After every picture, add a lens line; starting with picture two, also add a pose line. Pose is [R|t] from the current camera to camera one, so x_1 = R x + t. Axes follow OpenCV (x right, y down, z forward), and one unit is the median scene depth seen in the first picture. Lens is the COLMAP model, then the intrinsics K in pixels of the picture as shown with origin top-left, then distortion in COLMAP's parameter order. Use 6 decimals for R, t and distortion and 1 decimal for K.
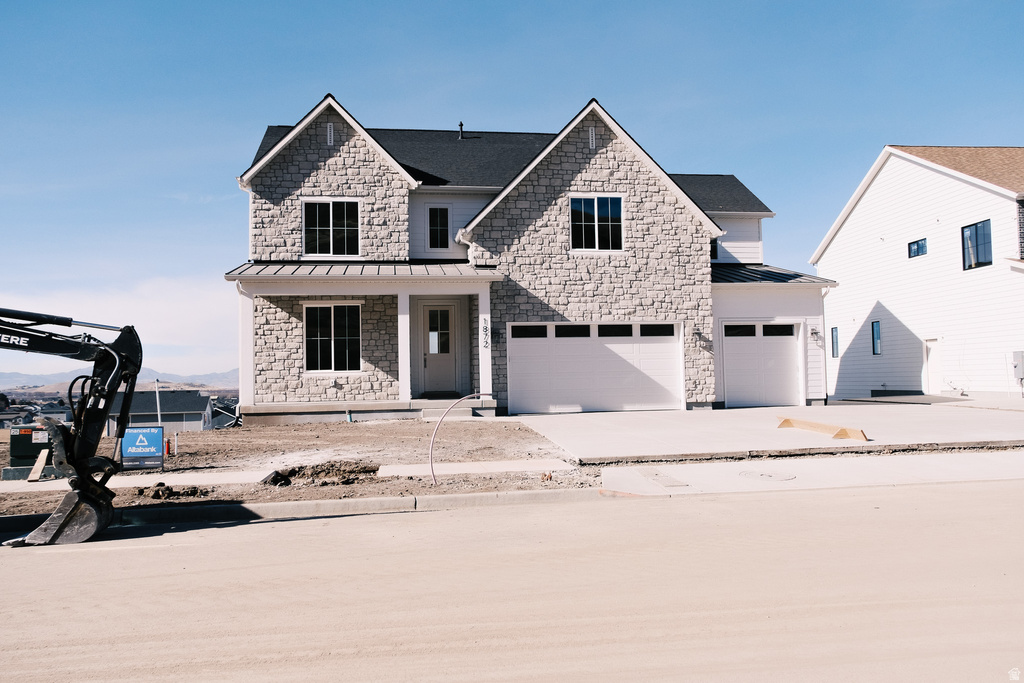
lens RADIAL K [[829.9, 0, 518.4], [0, 829.9, 341.4], [0, 0, 1]] dist [0.002438, 0.017912]
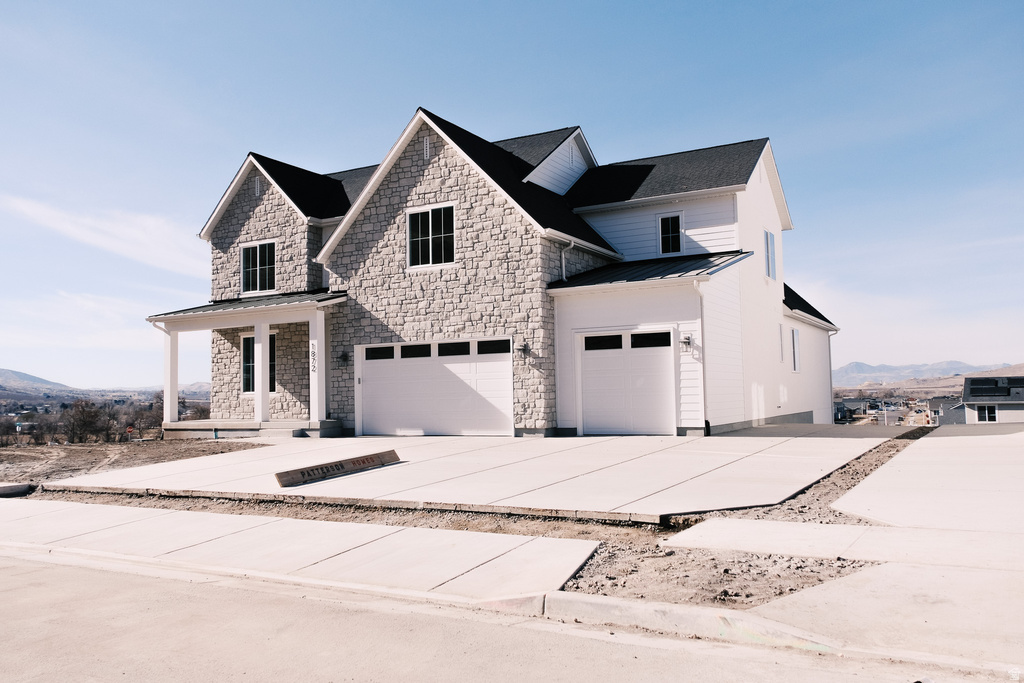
lens RADIAL K [[829.9, 0, 518.4], [0, 829.9, 341.4], [0, 0, 1]] dist [0.002438, 0.017912]
pose [[0.788269, -0.036487, -0.614247, 0.753729], [0.036596, 0.999253, -0.012392, -0.007427], [0.614241, -0.012710, 0.789016, 0.311192]]
